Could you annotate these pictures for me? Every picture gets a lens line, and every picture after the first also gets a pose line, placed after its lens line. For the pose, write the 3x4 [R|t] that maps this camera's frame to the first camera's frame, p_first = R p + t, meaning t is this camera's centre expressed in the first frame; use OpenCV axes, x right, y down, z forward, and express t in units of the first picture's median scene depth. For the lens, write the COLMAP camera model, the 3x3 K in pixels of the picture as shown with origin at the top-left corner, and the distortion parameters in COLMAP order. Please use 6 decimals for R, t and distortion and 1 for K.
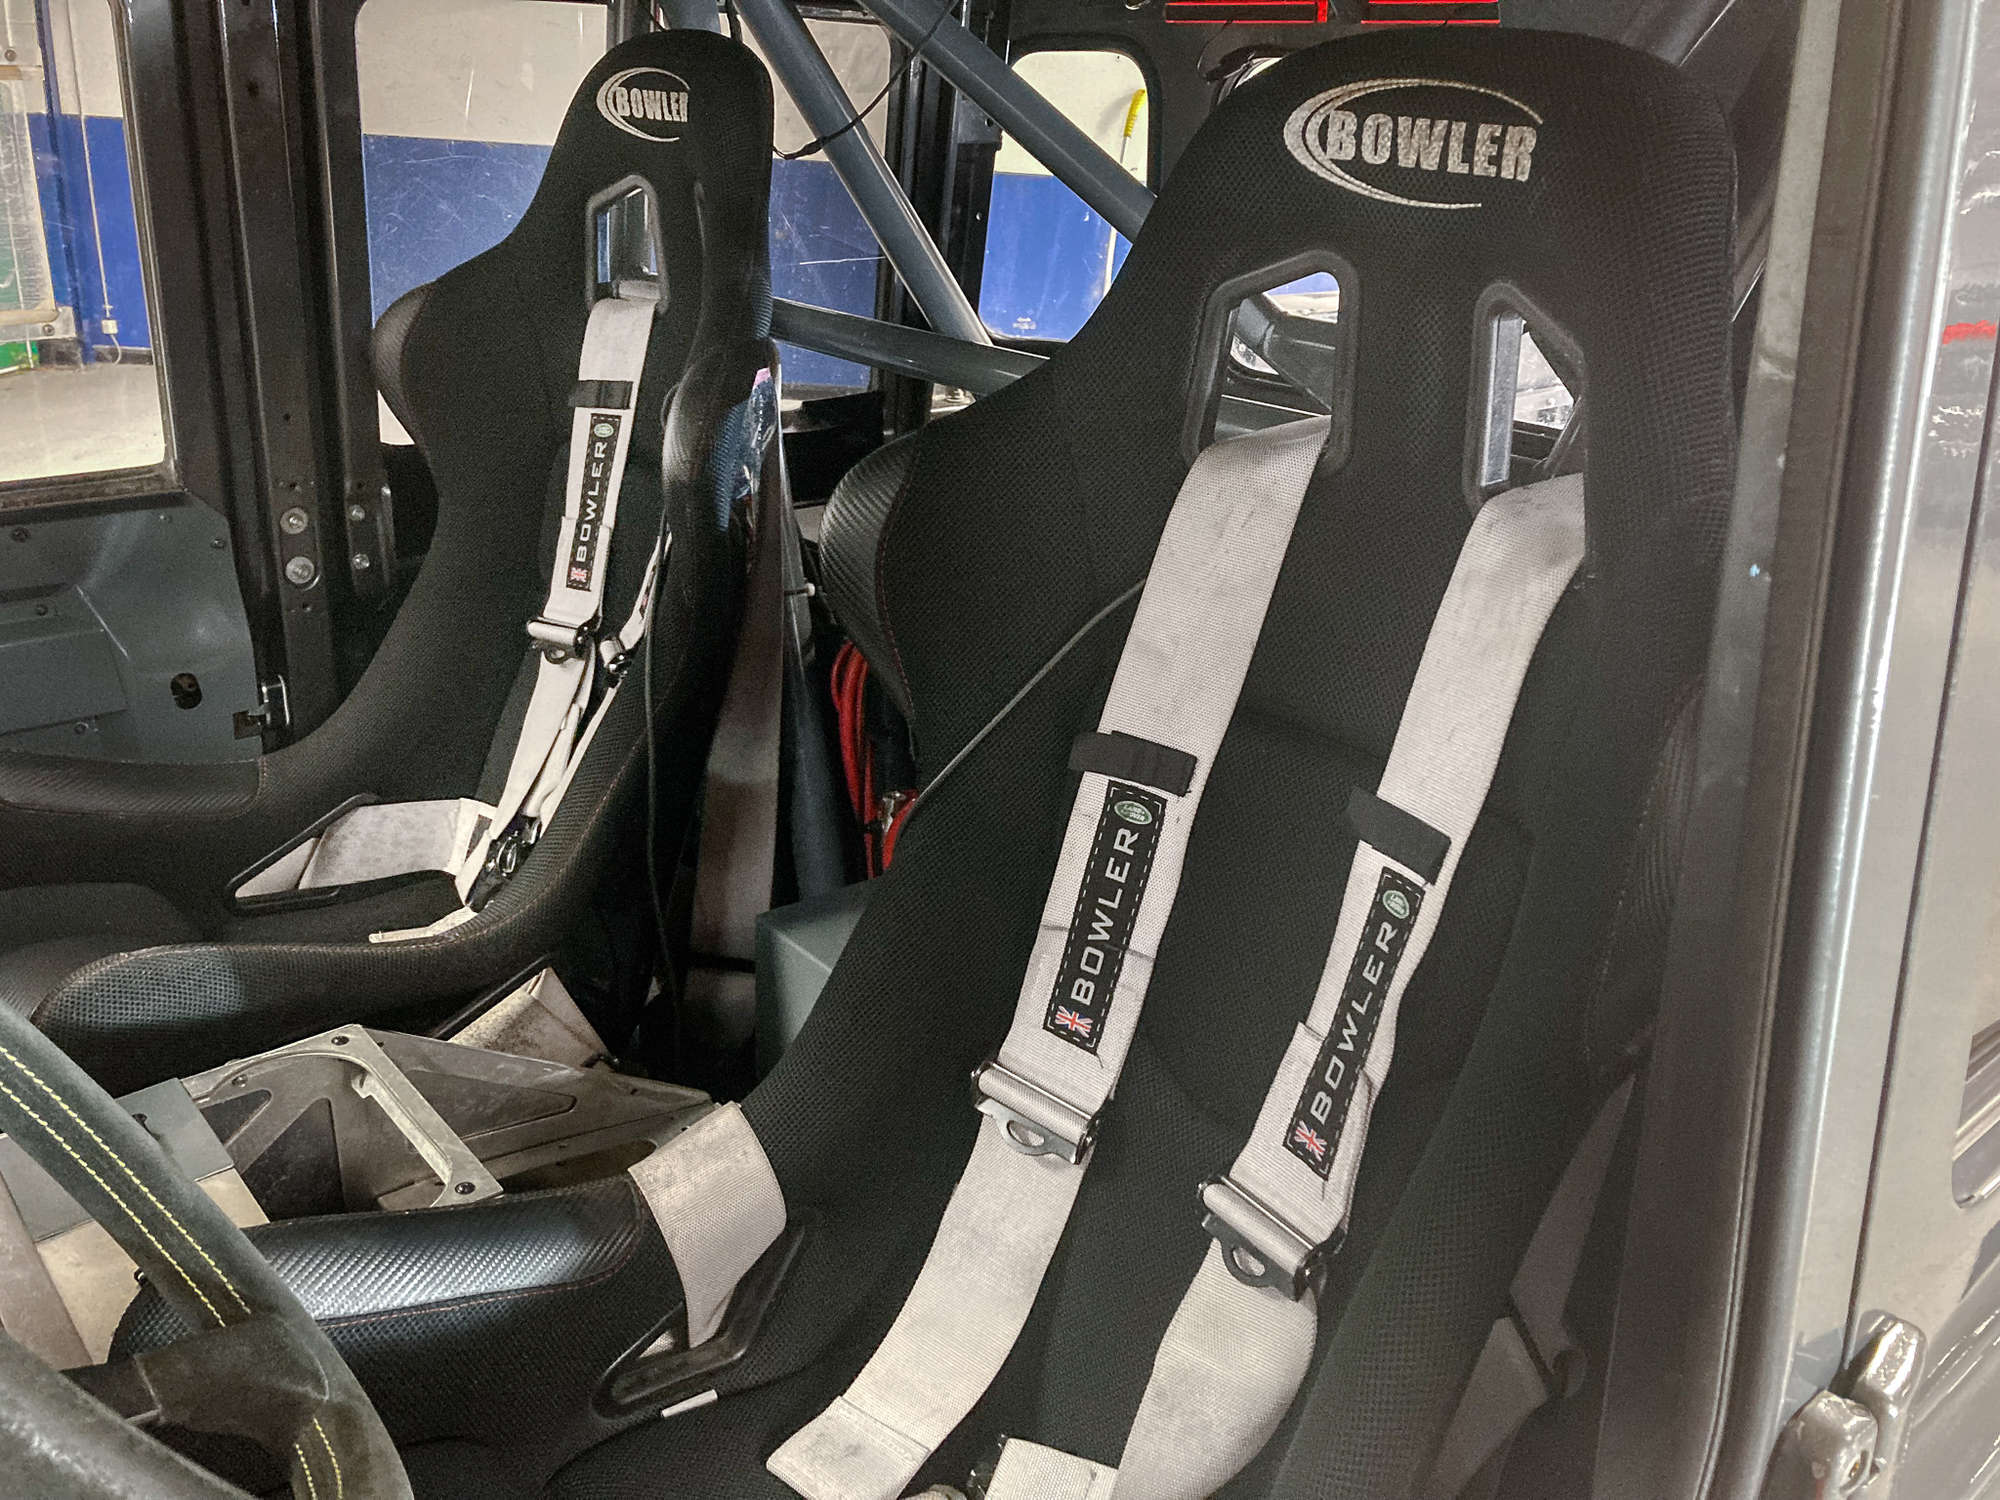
lens RADIAL K [[1648.9, 0, 997.1], [0, 1648.9, 723.6], [0, 0, 1]] dist [0.034902, -0.000413]
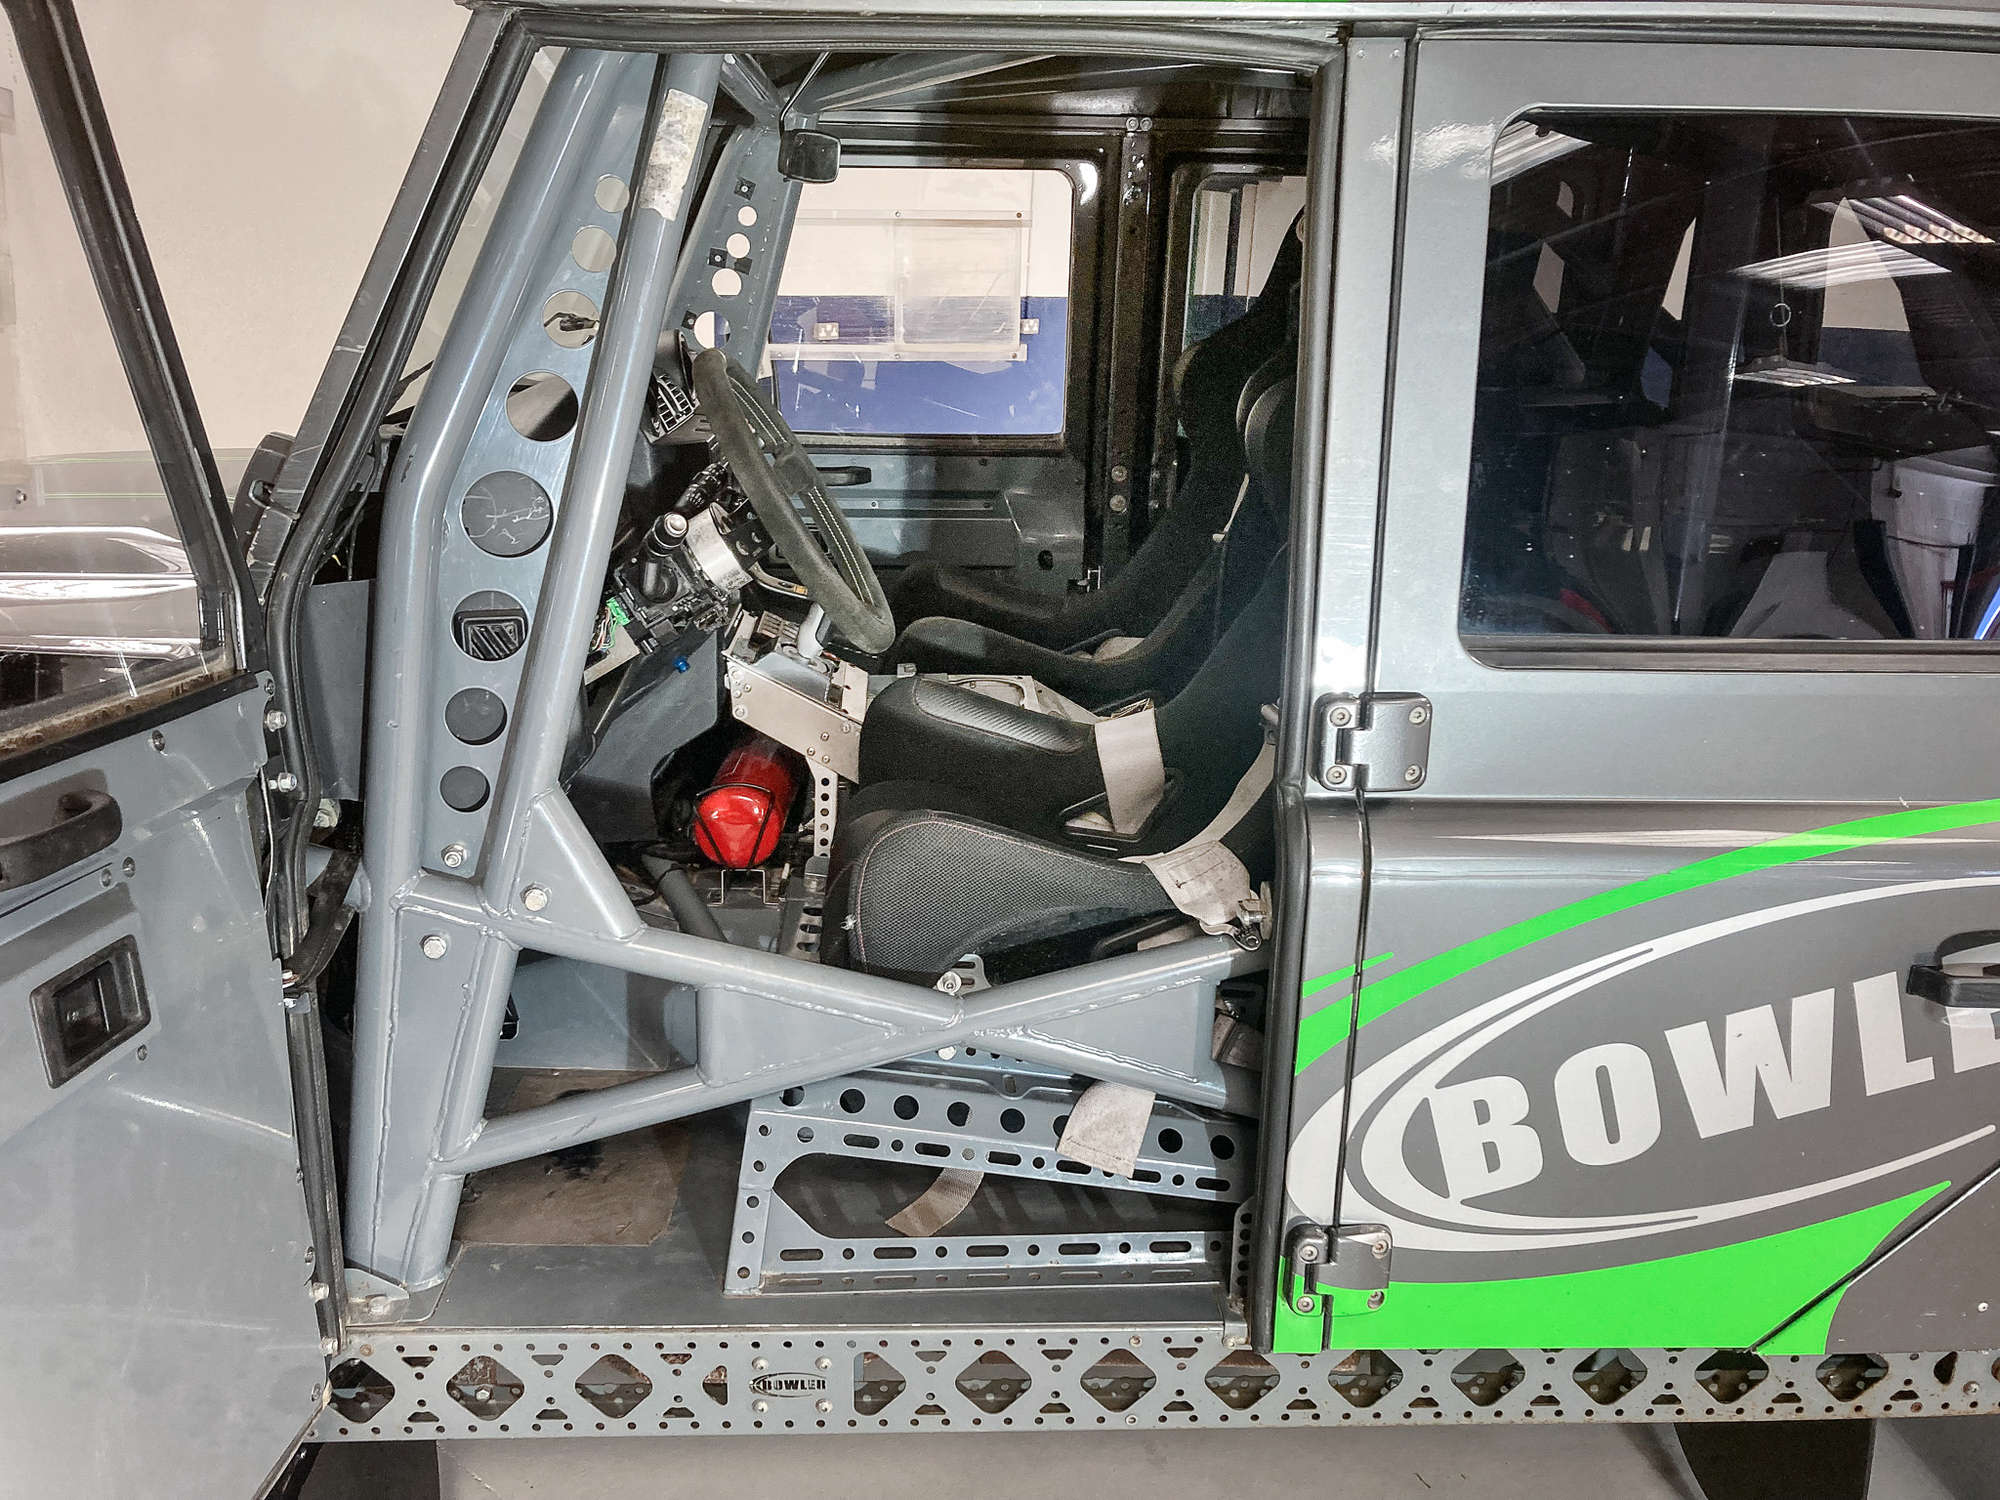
lens RADIAL K [[1654.5, 0, 989.6], [0, 1654.5, 747.2], [0, 0, 1]] dist [0.091925, -0.277033]
pose [[0.790440, 0.151873, -0.593413, 0.632326], [-0.208852, 0.977546, -0.028012, 0.272483], [0.575834, 0.146077, 0.804411, -0.506429]]
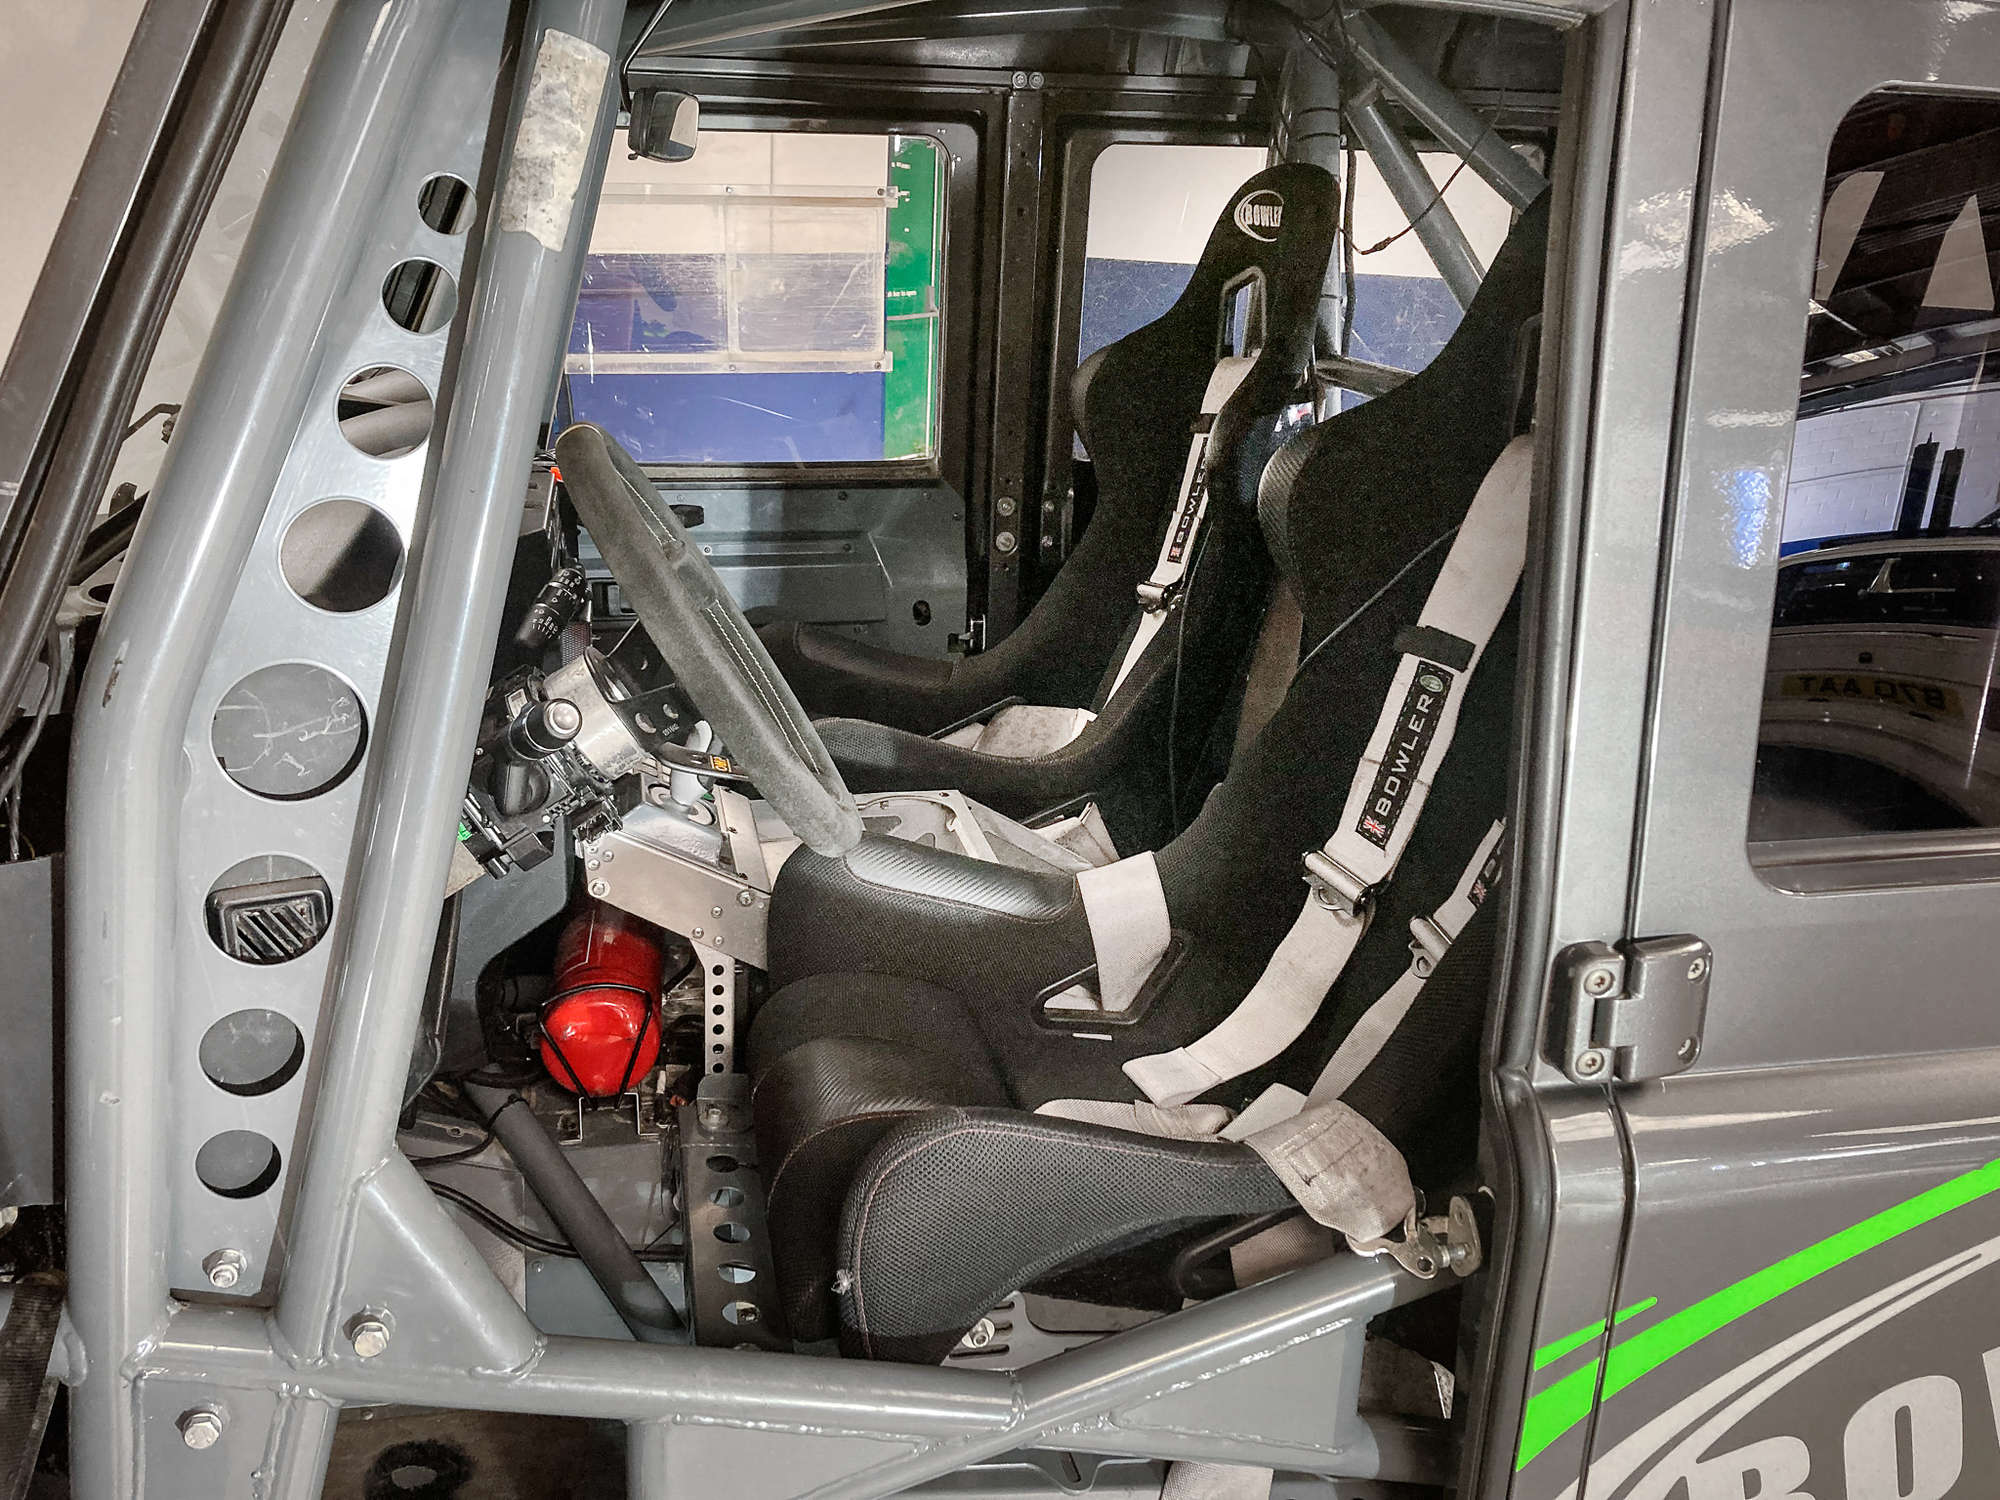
lens RADIAL K [[1658.9, 0, 1000.0], [0, 1658.9, 750.0], [0, 0, 1]] dist [0.048860, -0.067486]
pose [[0.884553, 0.130441, -0.447829, 0.284833], [-0.159488, 0.986814, -0.027588, 0.148021], [0.438326, 0.095826, 0.893693, -0.316046]]
